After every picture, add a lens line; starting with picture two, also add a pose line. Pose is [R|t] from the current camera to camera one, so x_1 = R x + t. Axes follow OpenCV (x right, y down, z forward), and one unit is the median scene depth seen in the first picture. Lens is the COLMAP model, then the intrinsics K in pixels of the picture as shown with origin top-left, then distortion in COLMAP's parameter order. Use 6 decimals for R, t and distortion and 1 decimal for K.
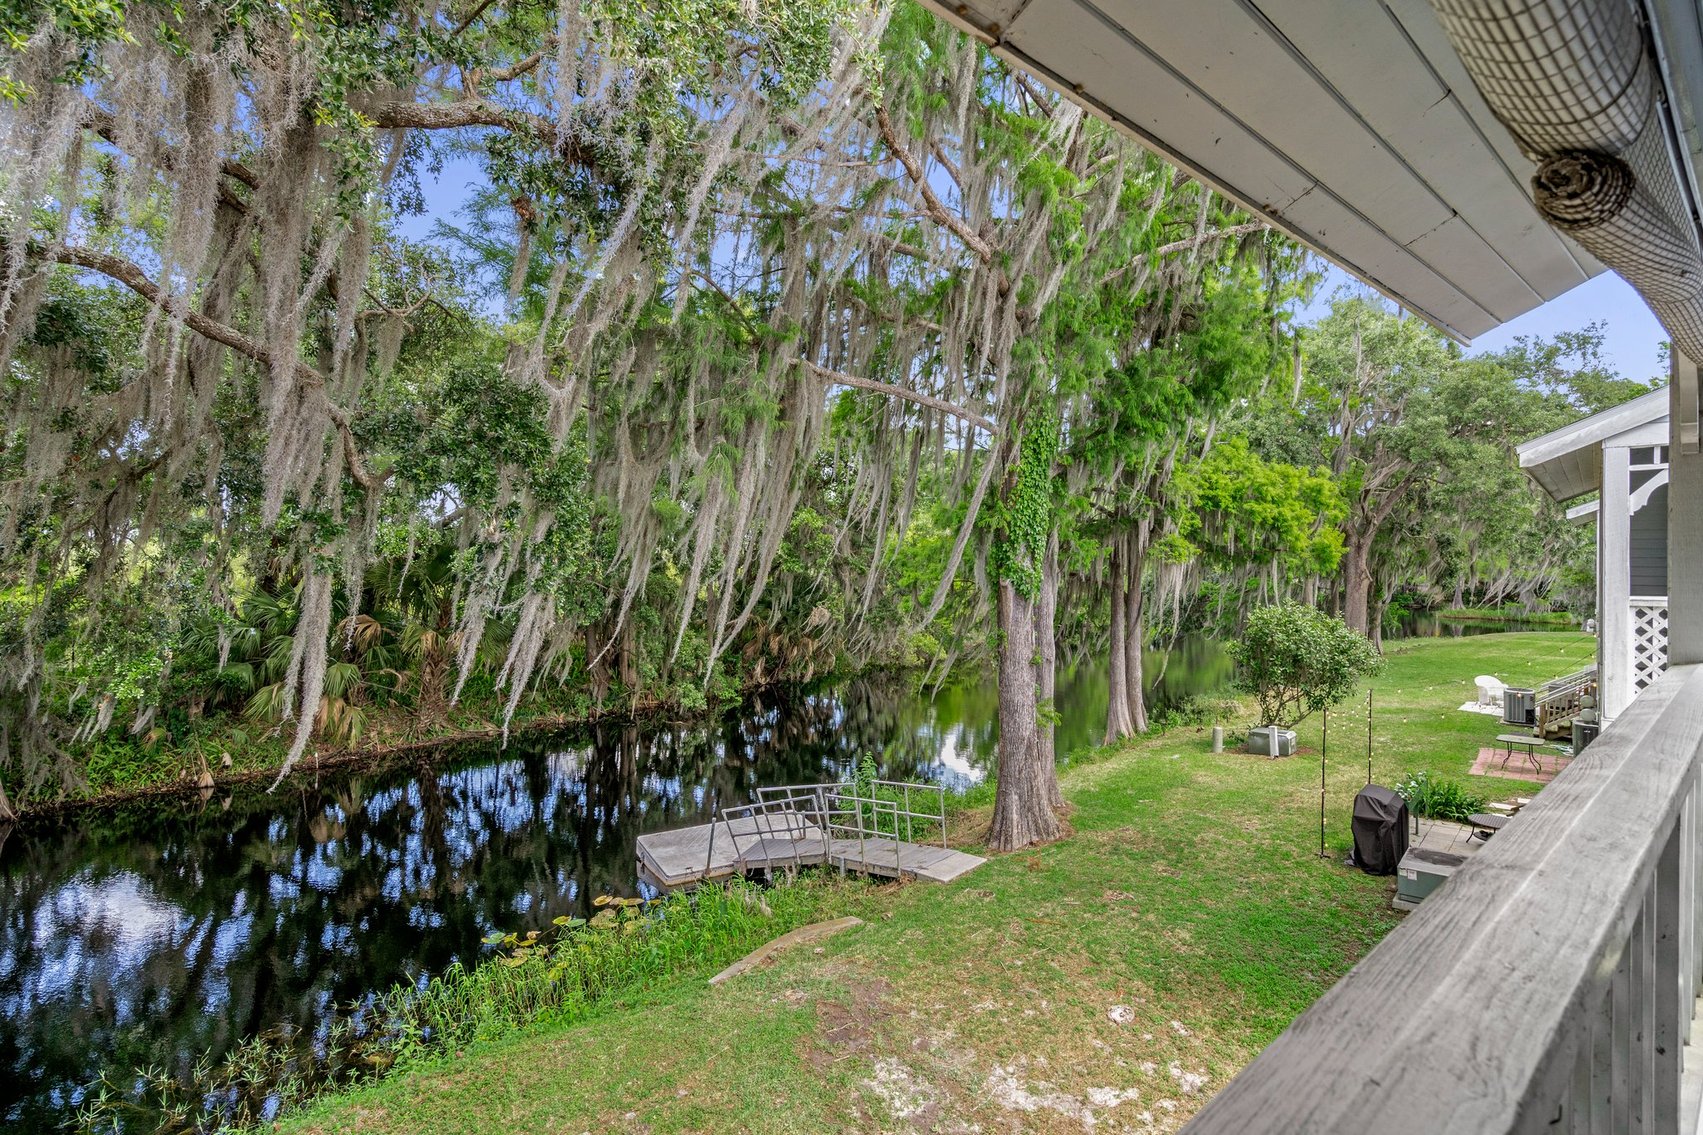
lens RADIAL K [[840.4, 0, 836.1], [0, 840.4, 538.0], [0, 0, 1]] dist [-0.002687, 0.000254]
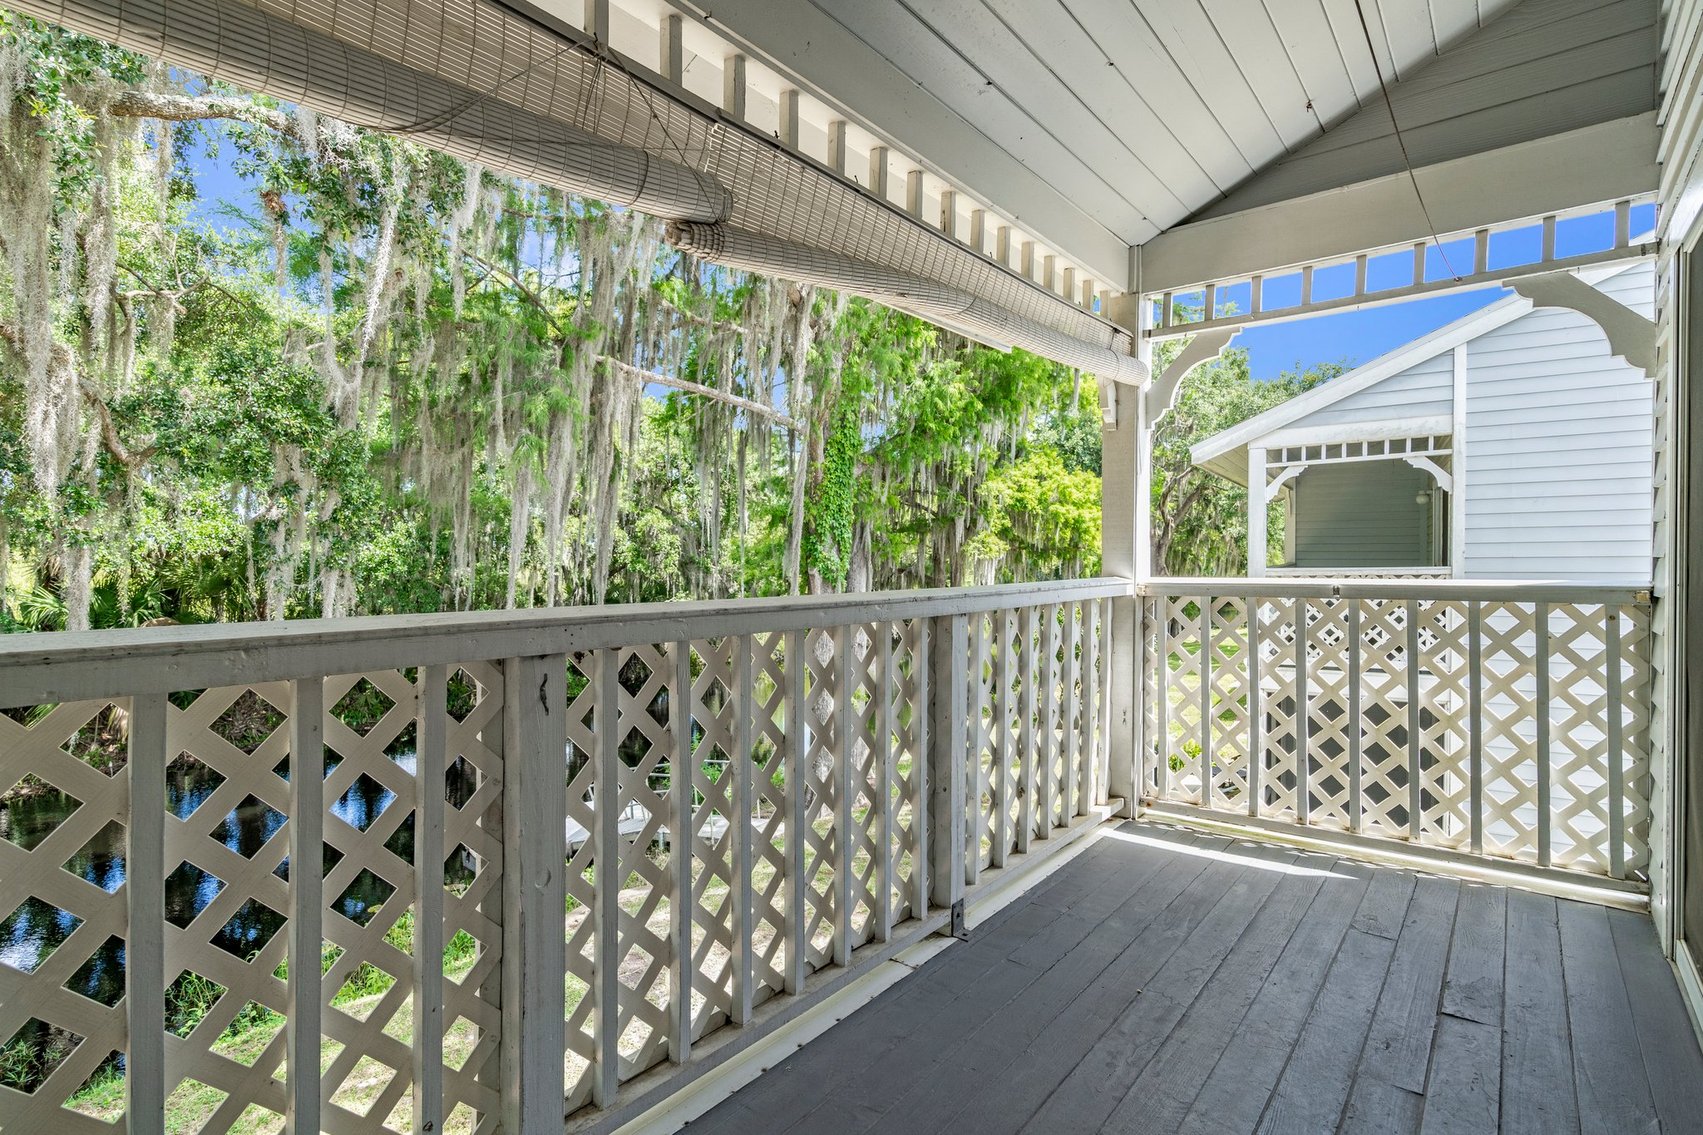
lens RADIAL K [[840.4, 0, 850.8], [0, 840.4, 558.2], [0, 0, 1]] dist [-0.002687, 0.000254]
pose [[0.989907, 0.000048, 0.141715, 0.110377], [-0.001531, 0.999945, 0.010355, 0.028025], [-0.141707, -0.010468, 0.989853, -0.092176]]
